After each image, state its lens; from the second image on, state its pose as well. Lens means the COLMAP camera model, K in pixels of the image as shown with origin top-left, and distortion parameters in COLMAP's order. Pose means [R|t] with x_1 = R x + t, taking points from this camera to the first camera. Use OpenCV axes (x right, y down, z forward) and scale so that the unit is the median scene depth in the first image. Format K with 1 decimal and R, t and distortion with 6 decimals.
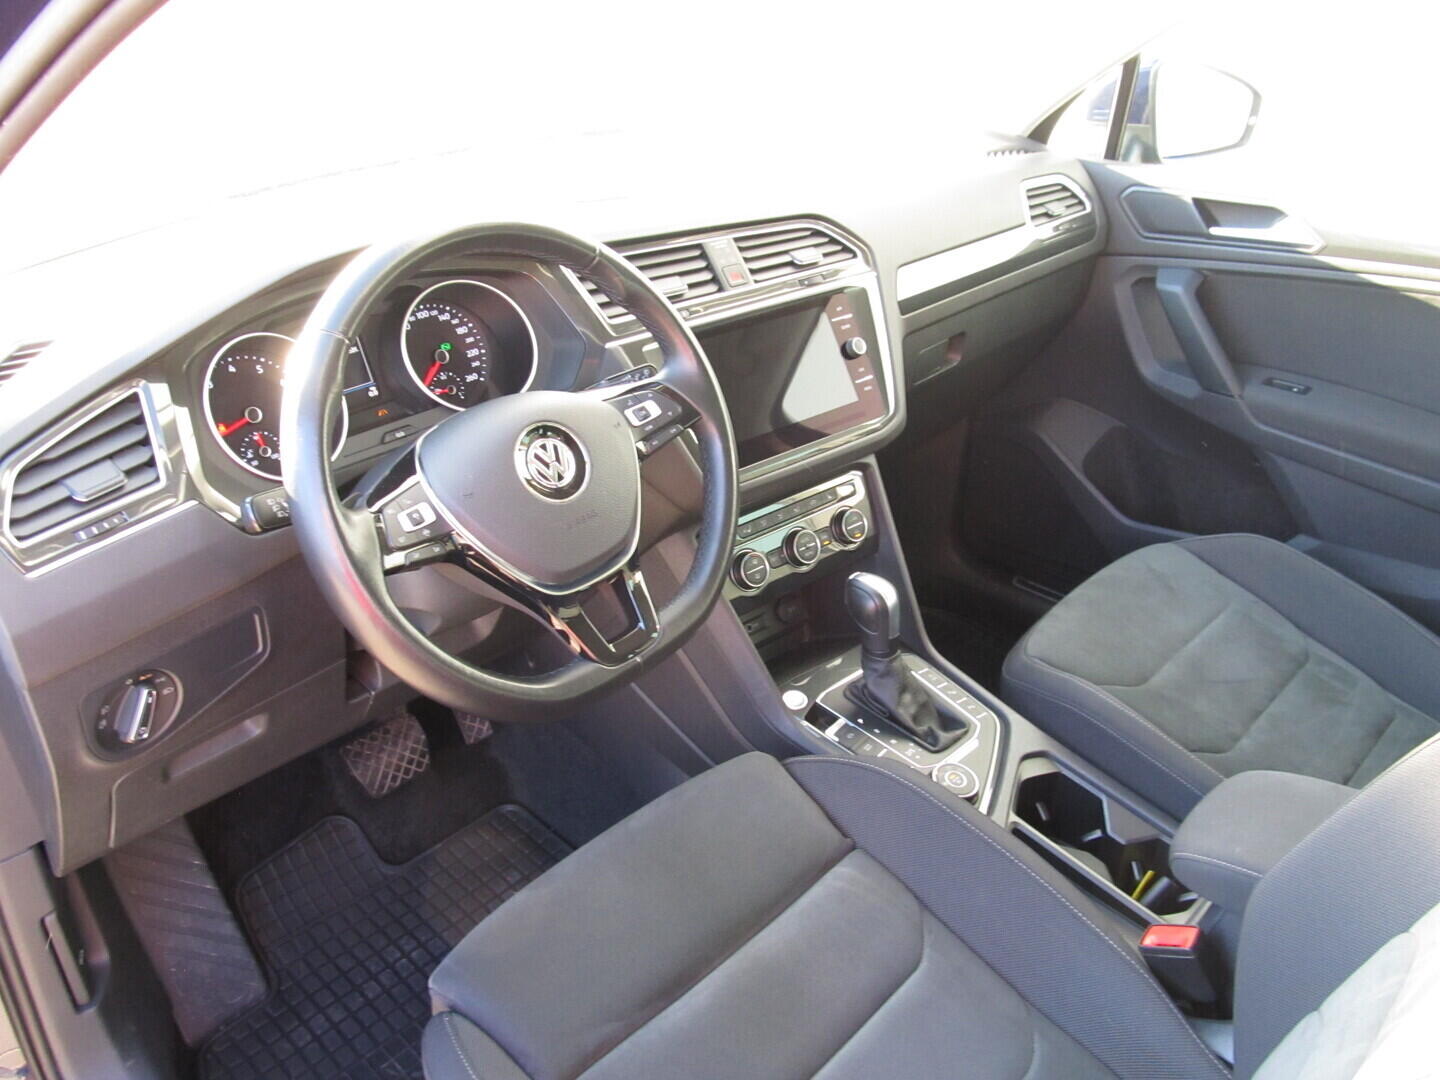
lens RADIAL K [[1168.1, 0, 720.0], [0, 1168.1, 540.0], [0, 0, 1]] dist [-0.073388, 0.035291]
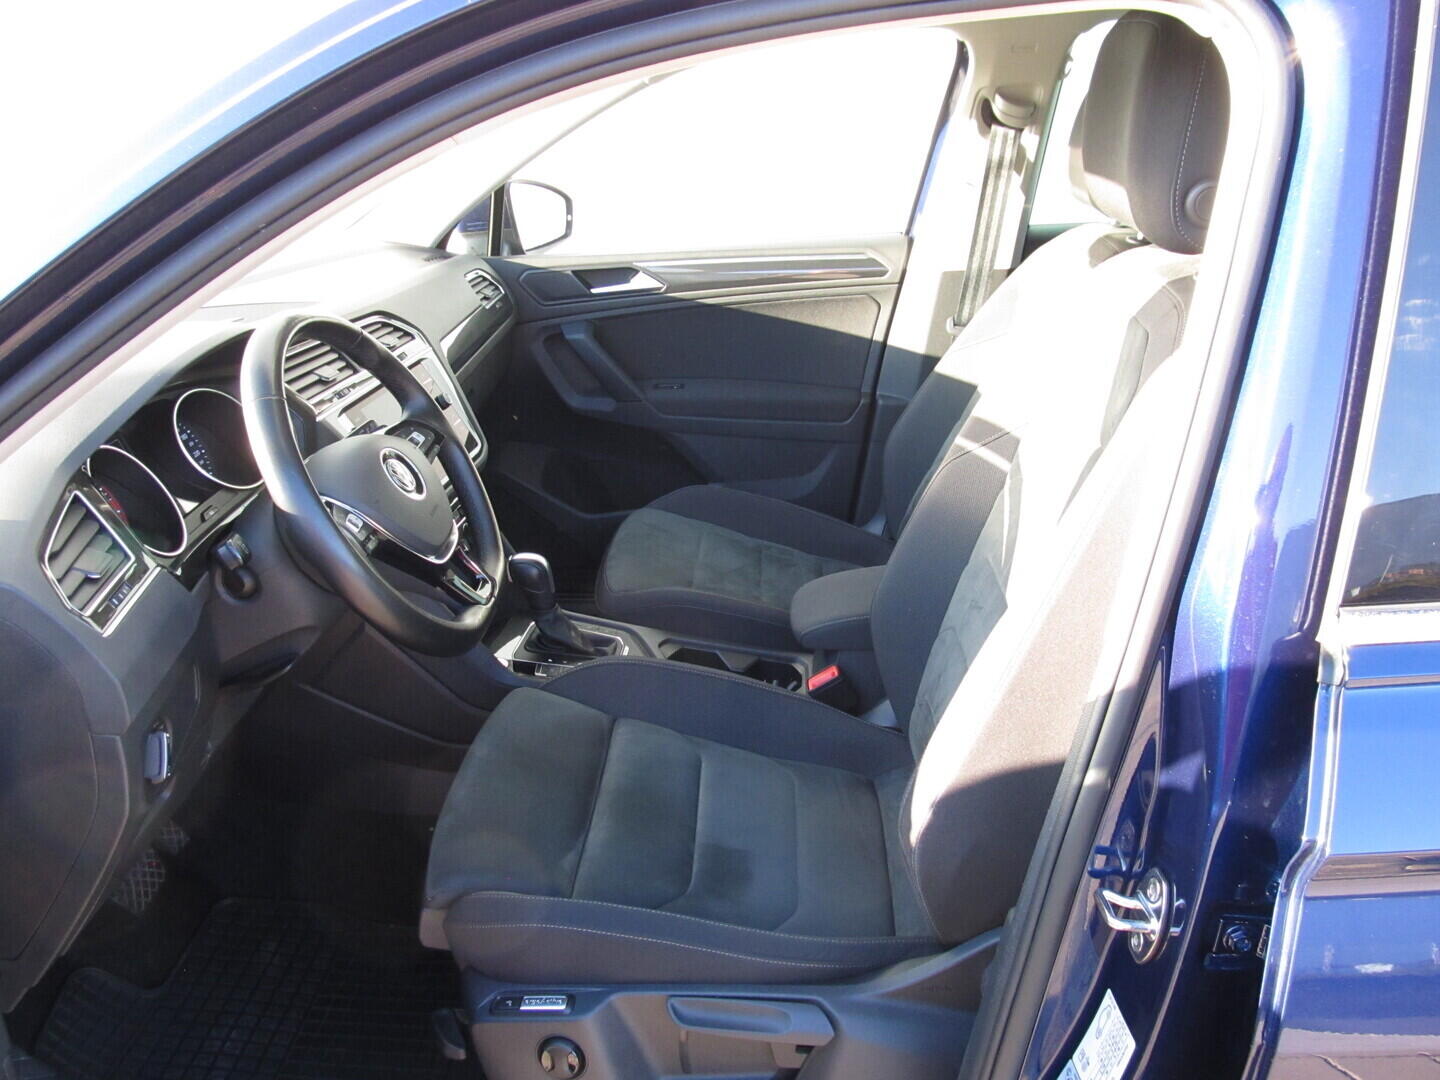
lens RADIAL K [[1168.1, 0, 720.0], [0, 1168.1, 540.0], [0, 0, 1]] dist [-0.073388, 0.035291]
pose [[0.751827, -0.263320, 0.604499, -0.386808], [0.333839, 0.942619, -0.004598, 0.074083], [-0.568602, 0.205262, 0.796592, -0.152426]]
